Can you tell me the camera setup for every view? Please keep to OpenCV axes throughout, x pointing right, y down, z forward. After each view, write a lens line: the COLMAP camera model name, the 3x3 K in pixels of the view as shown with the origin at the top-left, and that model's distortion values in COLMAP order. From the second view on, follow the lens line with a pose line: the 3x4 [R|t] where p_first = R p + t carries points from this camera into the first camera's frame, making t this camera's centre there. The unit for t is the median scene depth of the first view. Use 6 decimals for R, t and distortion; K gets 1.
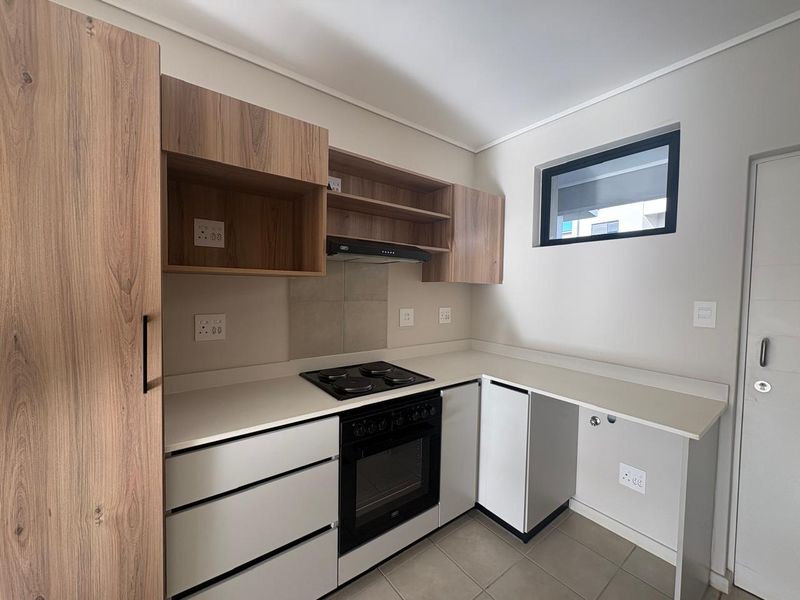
lens RADIAL K [[318.5, 0, 399.4], [0, 318.5, 299.1], [0, 0, 1]] dist [-0.000969, 0.000152]
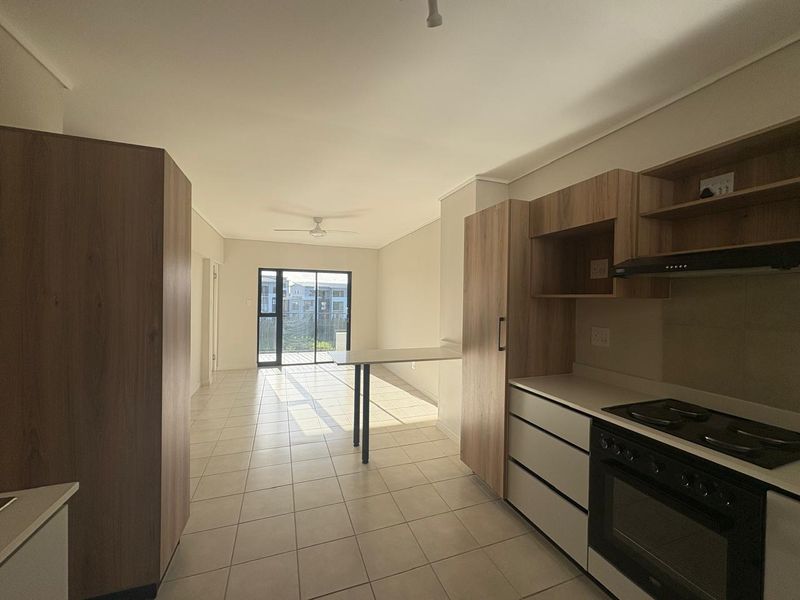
lens RADIAL K [[318.5, 0, 399.4], [0, 318.5, 299.1], [0, 0, 1]] dist [-0.000969, 0.000152]
pose [[-0.287709, -0.018903, -0.957531, 1.085120], [-0.054817, 0.998491, -0.003241, -0.023233], [0.956148, 0.051557, -0.288311, 0.623508]]
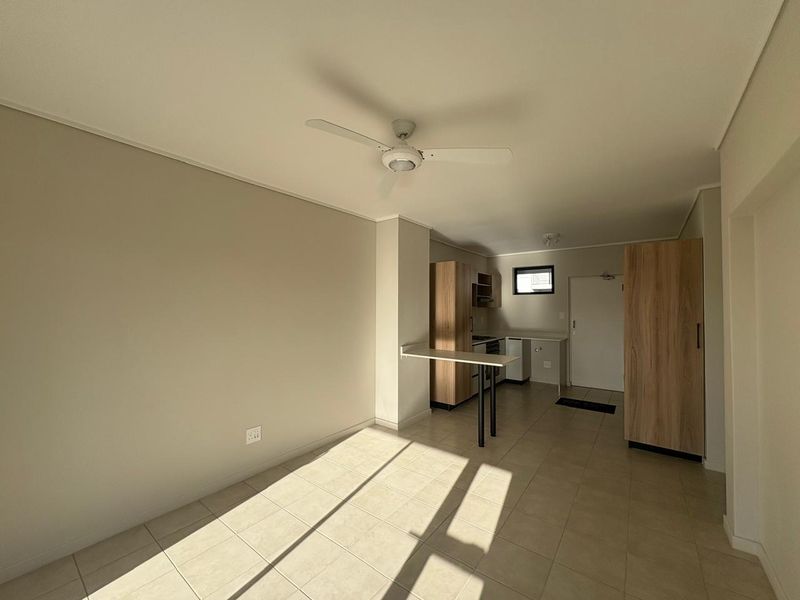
lens RADIAL K [[317.7, 0, 400.0], [0, 317.7, 300.0], [0, 0, 1]] dist [0.001966, 0.000091]
pose [[0.963714, -0.010348, 0.266736, -2.186136], [0.024365, 0.998487, -0.049294, 0.002930], [-0.265823, 0.054004, 0.962508, -2.455174]]
